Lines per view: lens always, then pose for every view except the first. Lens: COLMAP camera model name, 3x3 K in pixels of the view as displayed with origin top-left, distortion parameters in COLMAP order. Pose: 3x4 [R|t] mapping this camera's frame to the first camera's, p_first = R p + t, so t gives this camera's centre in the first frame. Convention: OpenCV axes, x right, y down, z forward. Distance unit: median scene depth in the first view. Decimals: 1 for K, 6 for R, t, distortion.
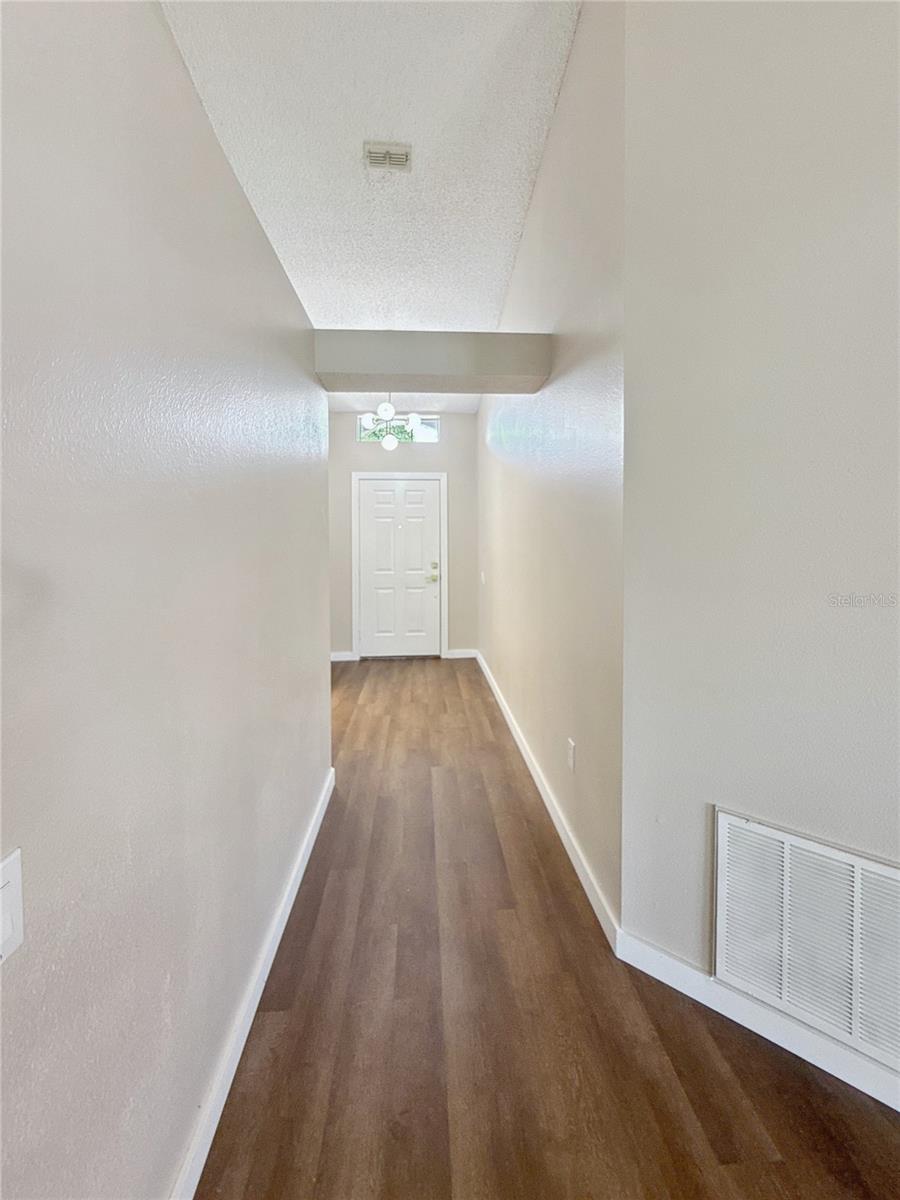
lens RADIAL K [[481.3, 0, 449.9], [0, 481.3, 601.0], [0, 0, 1]] dist [-0.013161, 0.000134]
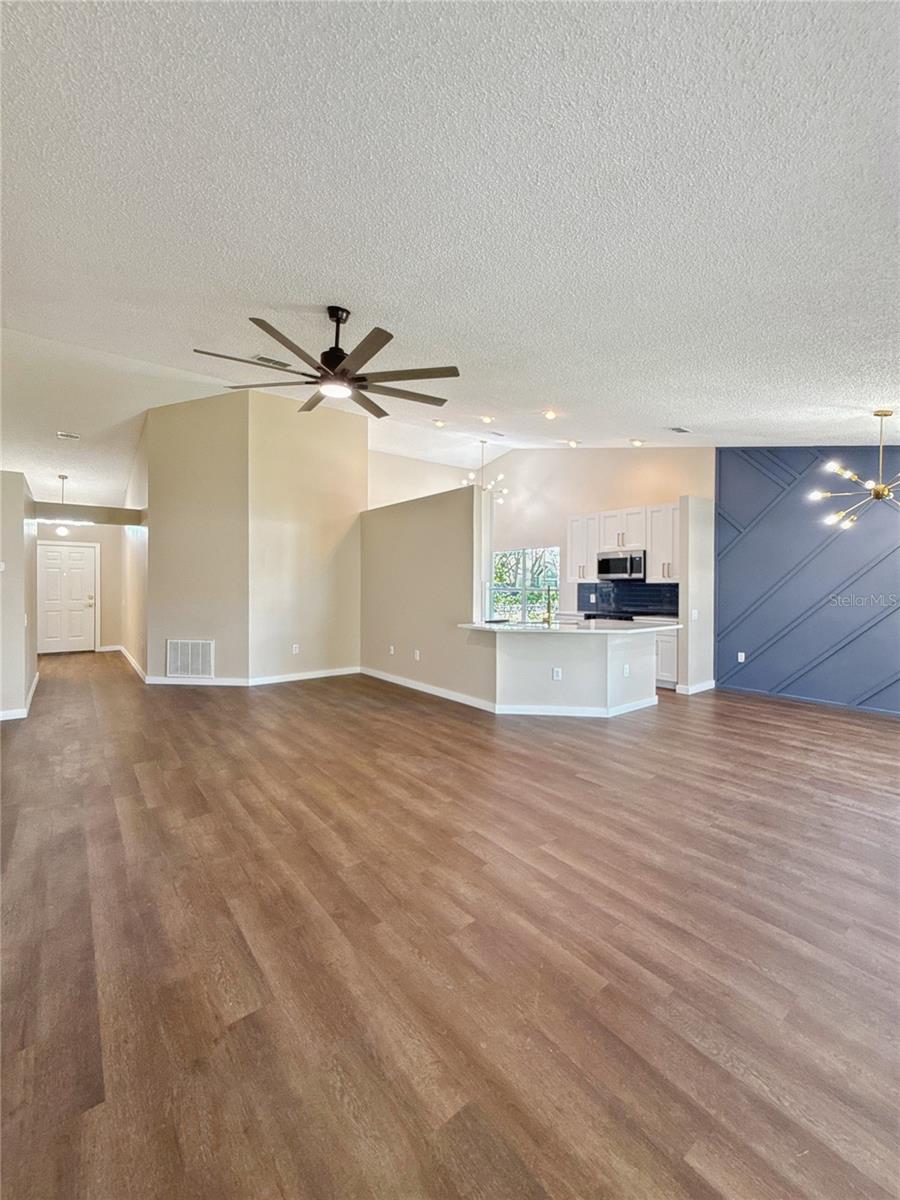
lens RADIAL K [[481.3, 0, 451.2], [0, 481.3, 589.6], [0, 0, 1]] dist [-0.013161, 0.000134]
pose [[0.818772, -0.001052, 0.574118, 0.043257], [0.072137, 0.992262, -0.101058, 0.165912], [-0.569569, 0.124158, 0.812512, -1.141670]]
